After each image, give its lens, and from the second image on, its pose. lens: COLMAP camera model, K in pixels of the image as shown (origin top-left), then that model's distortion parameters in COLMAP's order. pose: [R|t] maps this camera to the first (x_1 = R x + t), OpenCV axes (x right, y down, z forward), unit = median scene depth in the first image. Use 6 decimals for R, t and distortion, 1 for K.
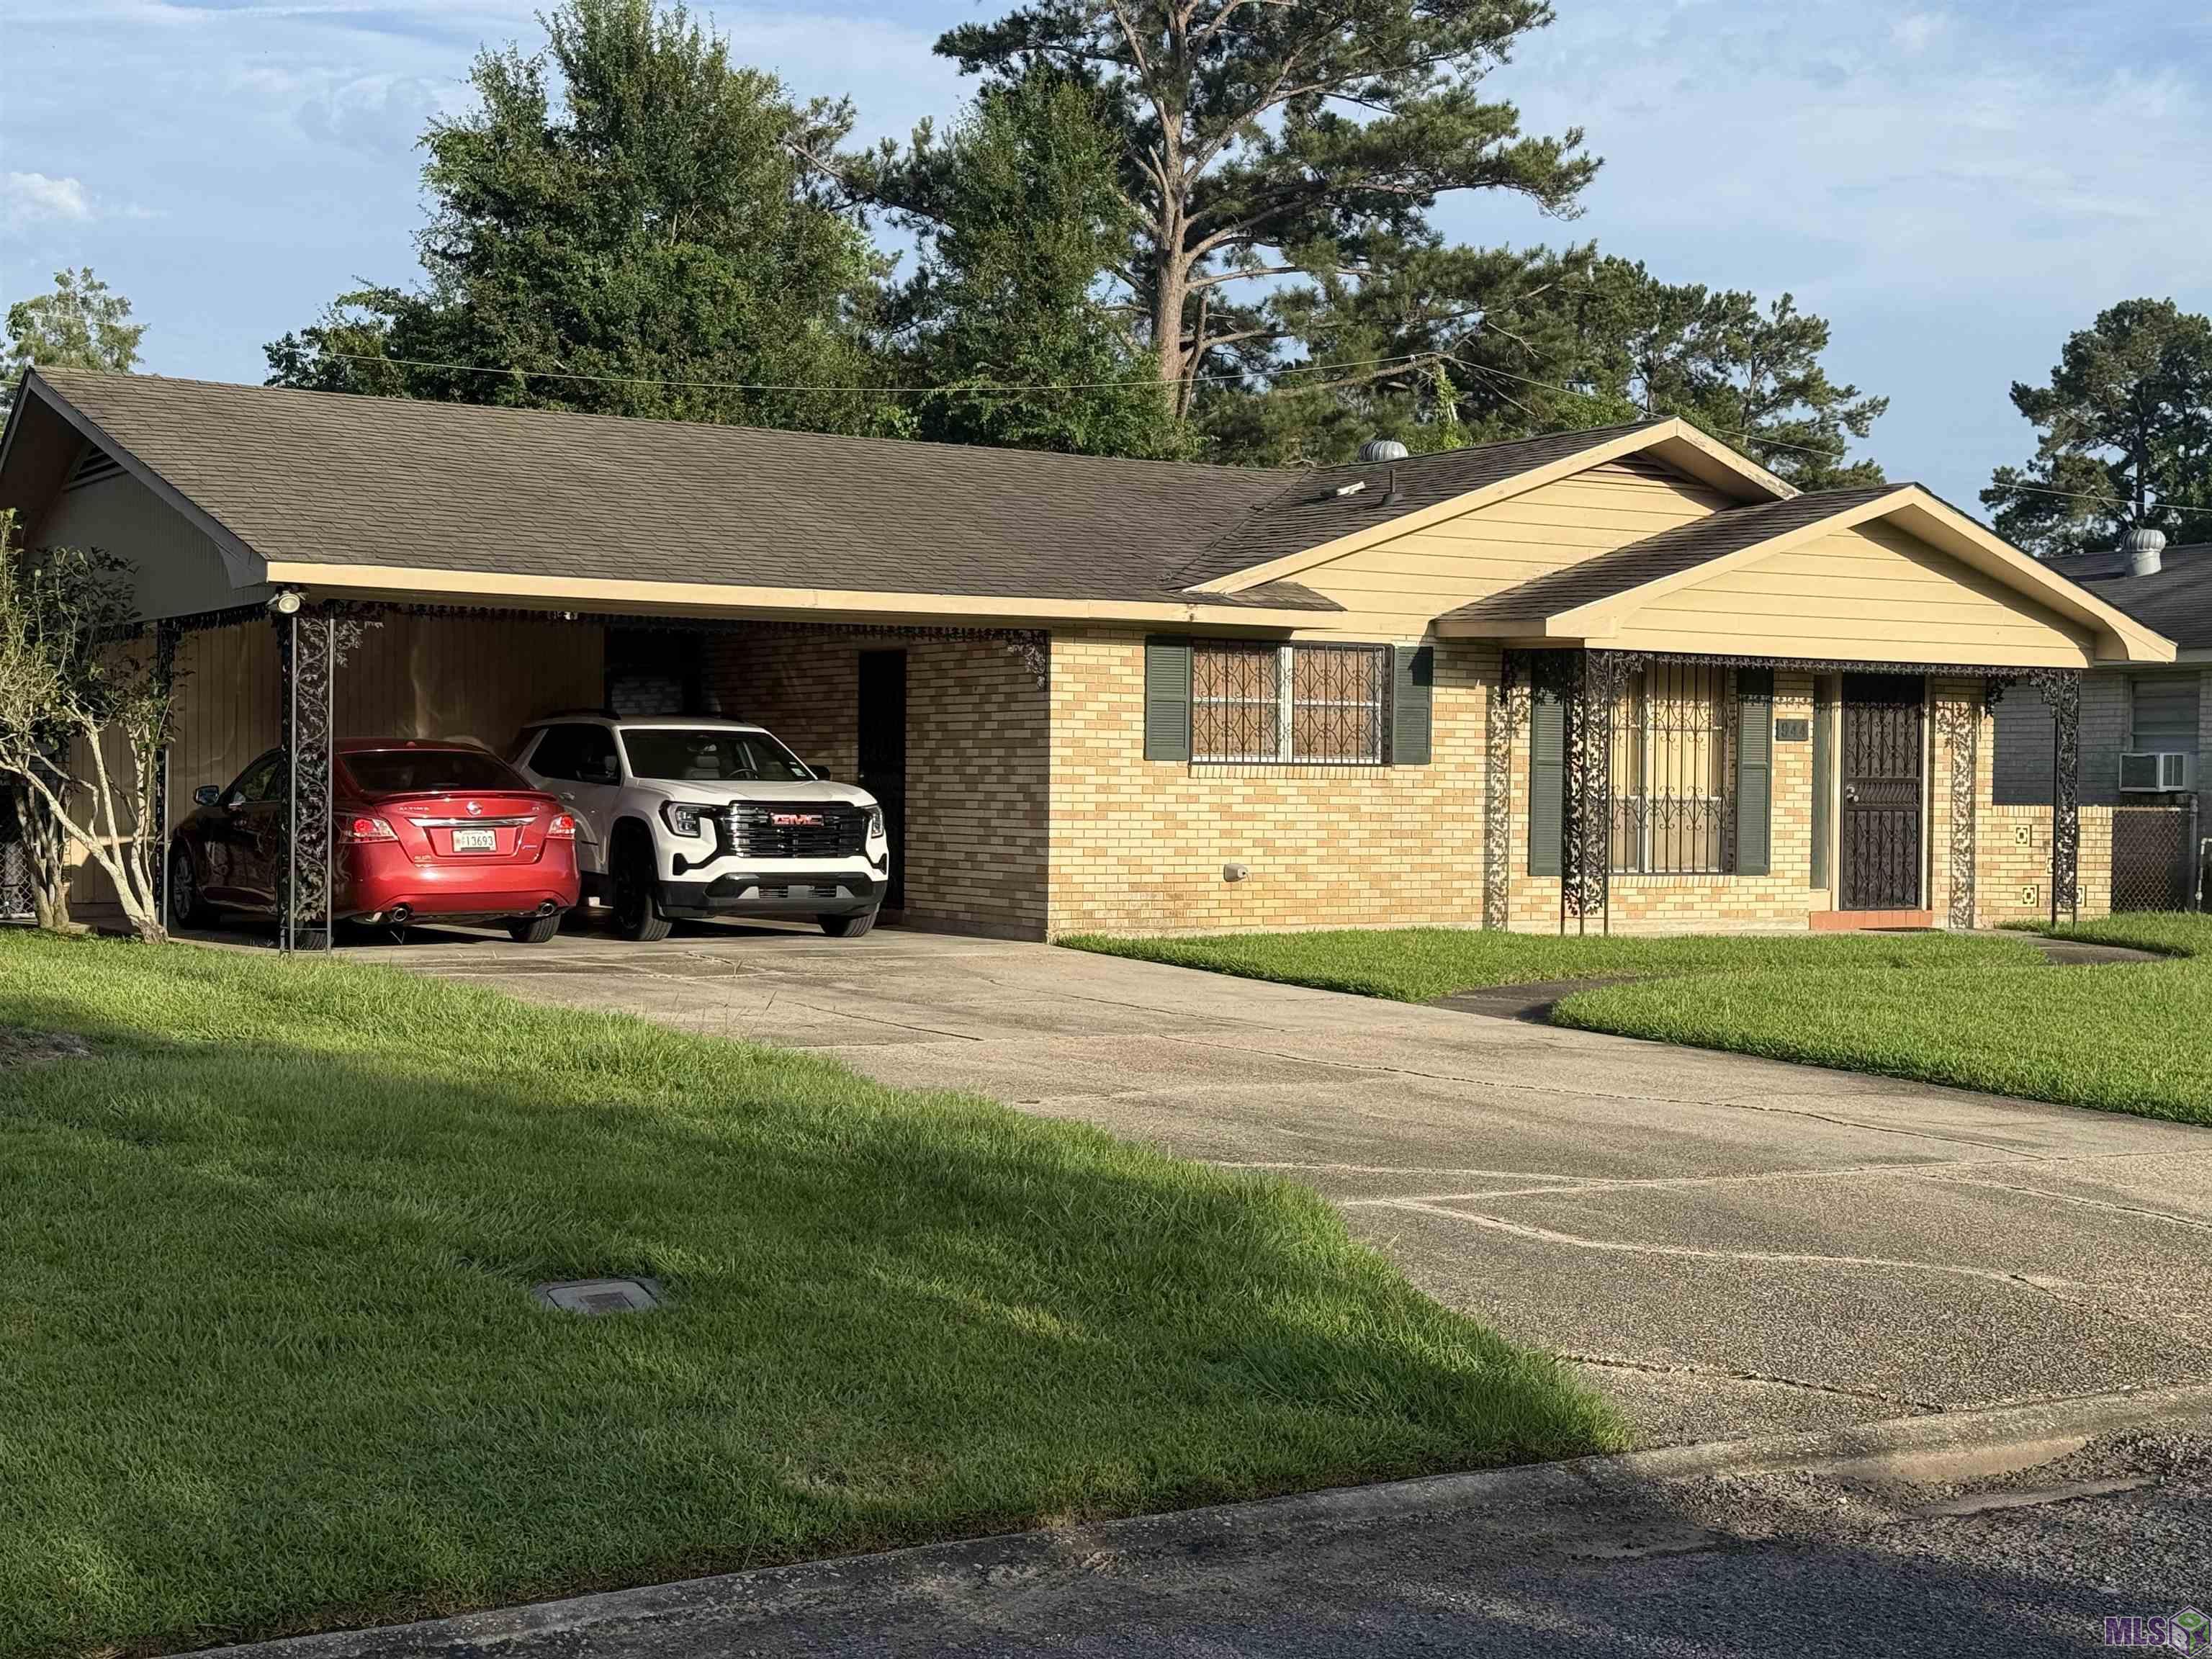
lens RADIAL K [[3248.4, 0, 1106.0], [0, 3248.4, 829.5], [0, 0, 1]] dist [0.116373, -0.096737]
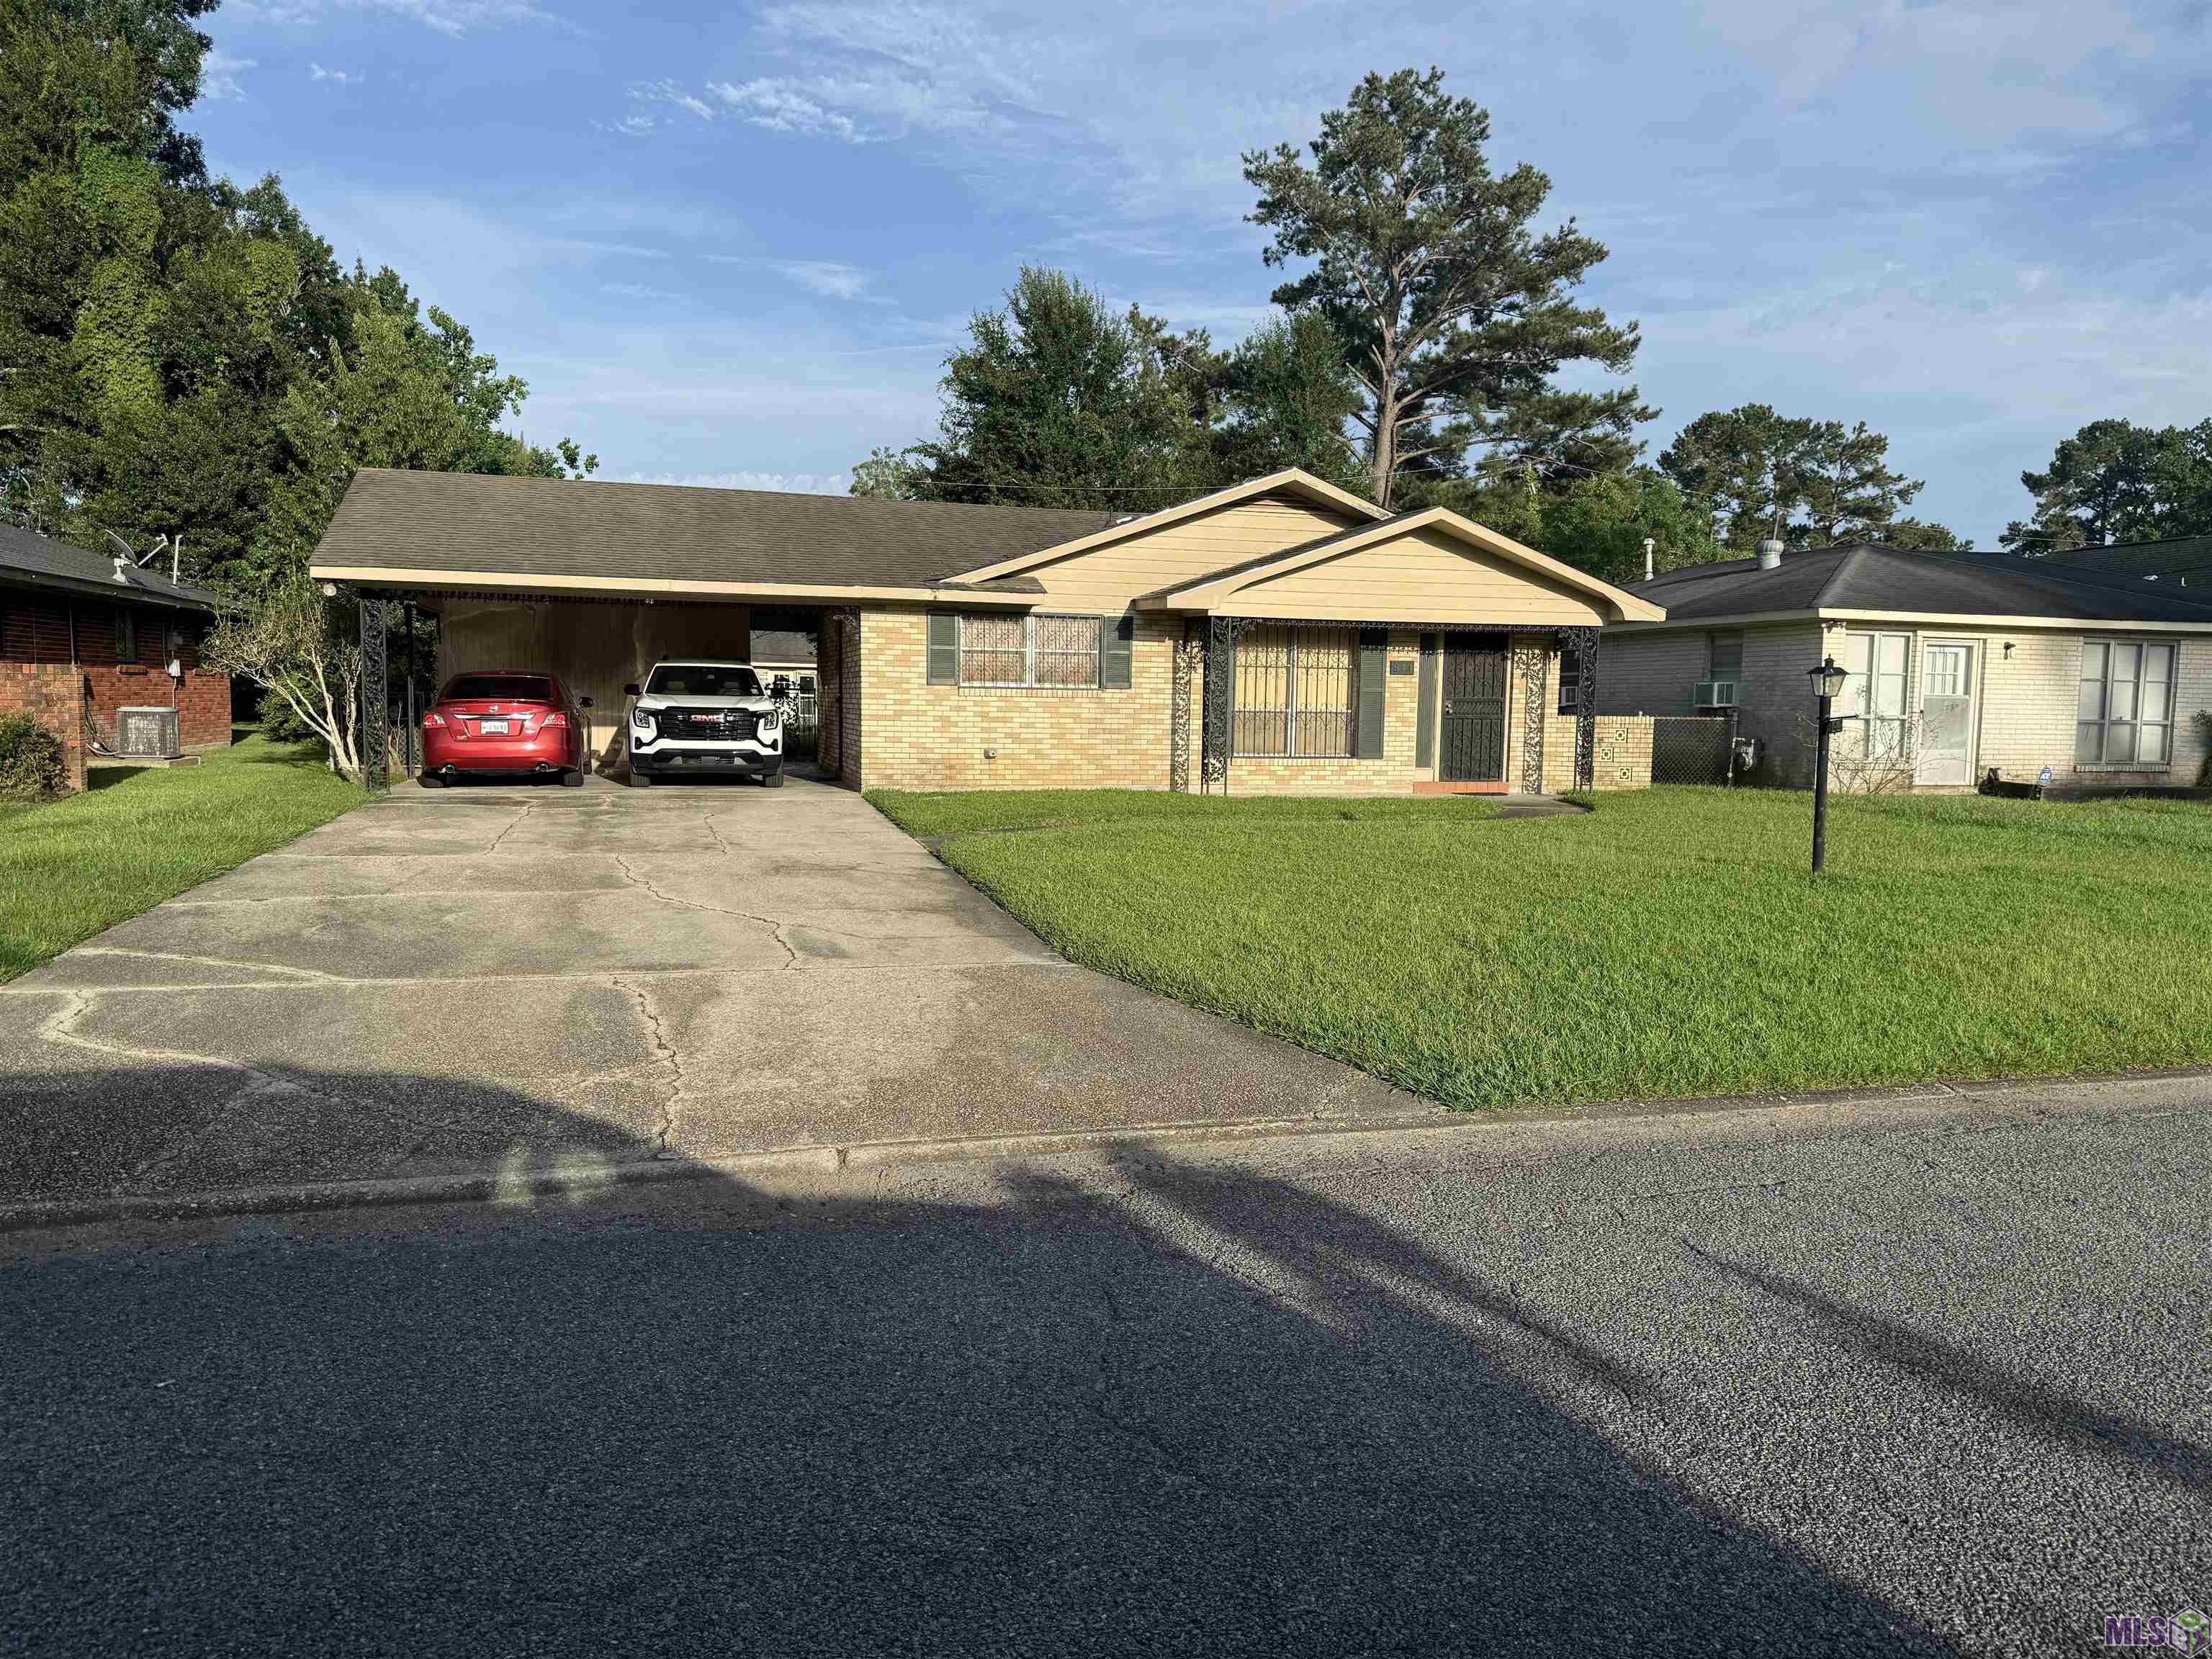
lens RADIAL K [[1580.0, 0, 1113.3], [0, 1580.0, 887.0], [0, 0, 1]] dist [0.097281, -0.161378]
pose [[0.958285, 0.036805, -0.283436, 0.292189], [-0.008535, 0.994917, 0.100338, -0.000412], [0.285689, -0.093734, 0.953727, 0.203852]]
